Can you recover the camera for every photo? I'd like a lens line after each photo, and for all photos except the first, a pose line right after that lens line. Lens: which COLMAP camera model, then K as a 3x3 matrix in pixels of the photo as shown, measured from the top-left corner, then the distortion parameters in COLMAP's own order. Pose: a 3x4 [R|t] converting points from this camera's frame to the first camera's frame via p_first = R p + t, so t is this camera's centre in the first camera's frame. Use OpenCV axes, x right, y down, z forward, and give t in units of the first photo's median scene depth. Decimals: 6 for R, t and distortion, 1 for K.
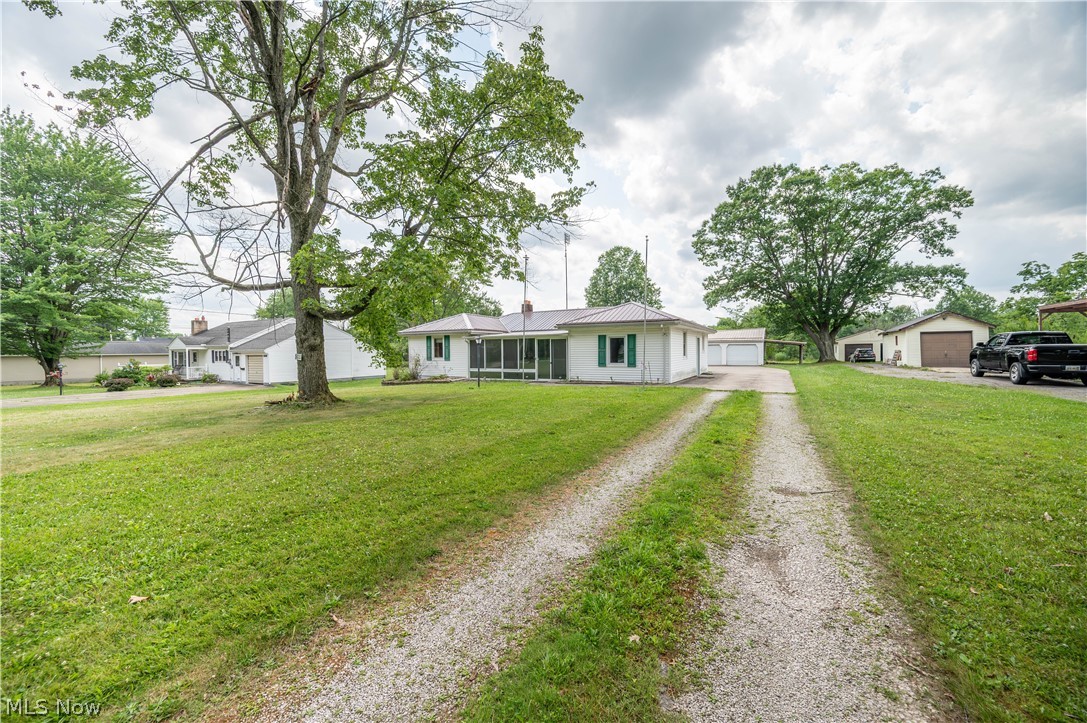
lens RADIAL K [[418.6, 0, 541.1], [0, 418.6, 363.6], [0, 0, 1]] dist [0.000720, -0.000428]
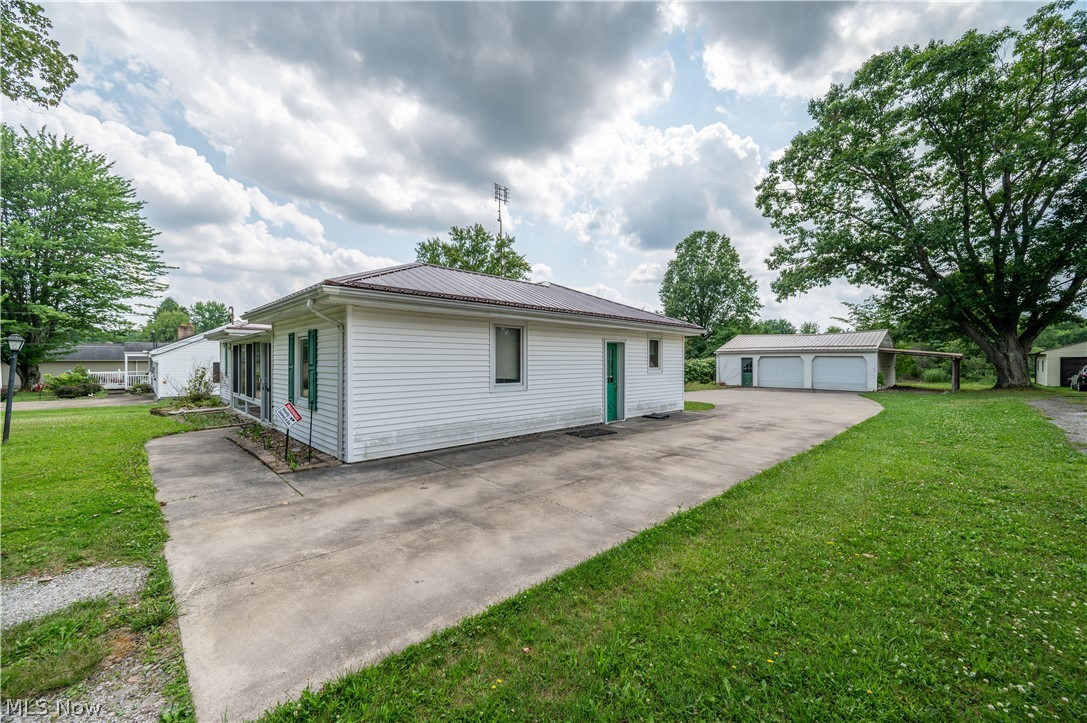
lens RADIAL K [[429.8, 0, 545.5], [0, 429.8, 360.6], [0, 0, 1]] dist [0.001201, -0.000616]
pose [[0.965865, 0.012469, -0.258746, 0.272691], [-0.019740, 0.999479, -0.025521, -0.018720], [0.258293, 0.029758, 0.965608, 0.341178]]
